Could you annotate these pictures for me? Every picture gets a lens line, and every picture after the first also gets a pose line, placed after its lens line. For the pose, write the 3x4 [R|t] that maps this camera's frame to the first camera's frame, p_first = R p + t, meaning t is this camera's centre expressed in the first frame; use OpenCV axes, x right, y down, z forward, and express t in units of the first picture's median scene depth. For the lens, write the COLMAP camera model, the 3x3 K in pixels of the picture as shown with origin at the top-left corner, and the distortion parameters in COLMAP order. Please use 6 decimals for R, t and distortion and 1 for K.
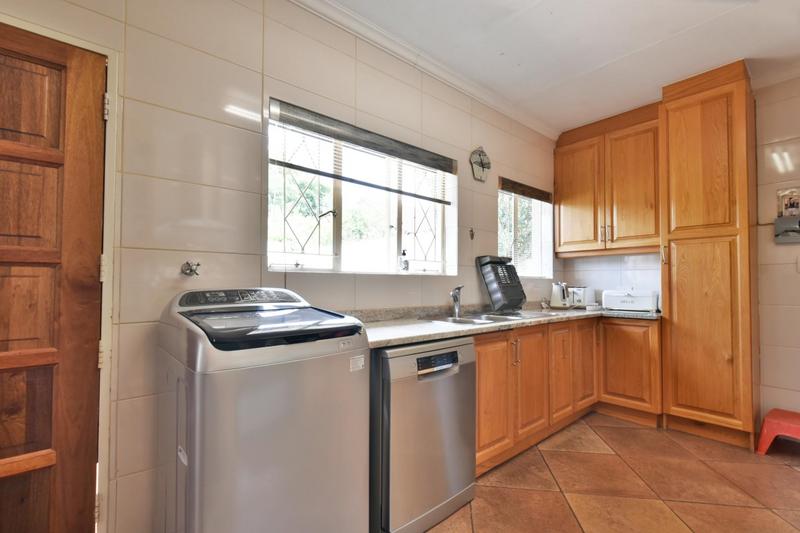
lens RADIAL K [[366.1, 0, 392.5], [0, 366.1, 274.5], [0, 0, 1]] dist [-0.005368, -0.001475]
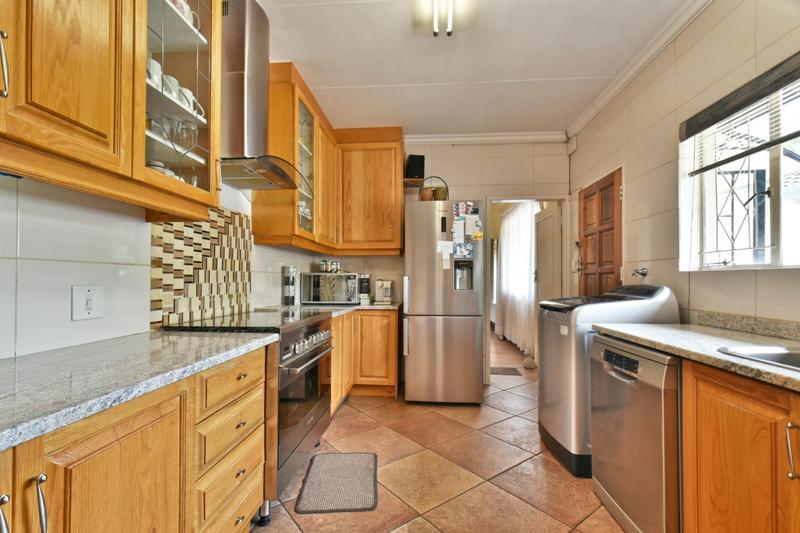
lens RADIAL K [[366.1, 0, 388.4], [0, 366.1, 275.8], [0, 0, 1]] dist [-0.005368, -0.001475]
pose [[-0.721034, -0.013519, -0.692768, 0.963956], [0.010074, 0.999499, -0.029990, 0.025546], [0.692826, -0.028603, -0.720537, 0.993226]]
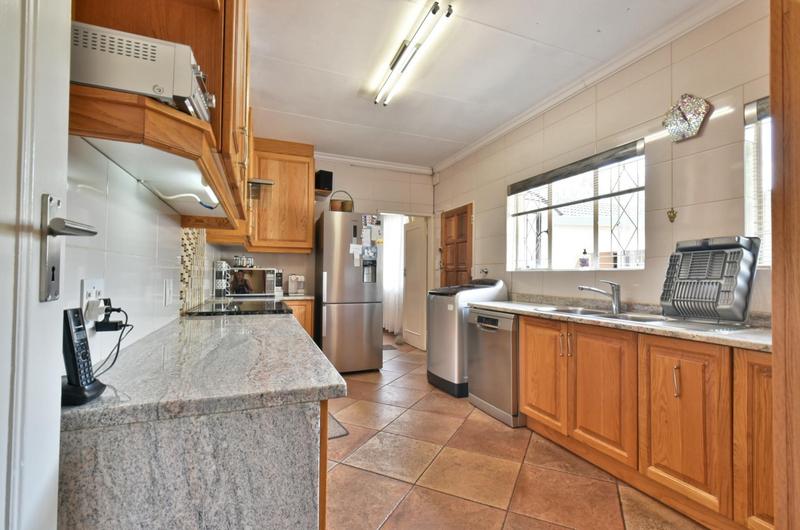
lens RADIAL K [[366.1, 0, 397.5], [0, 366.1, 265.5], [0, 0, 1]] dist [-0.005368, -0.001475]
pose [[-0.335685, -0.032066, -0.941428, 1.497397], [0.010064, 0.999241, -0.037624, 0.024863], [0.941921, -0.022104, -0.335107, 0.921914]]
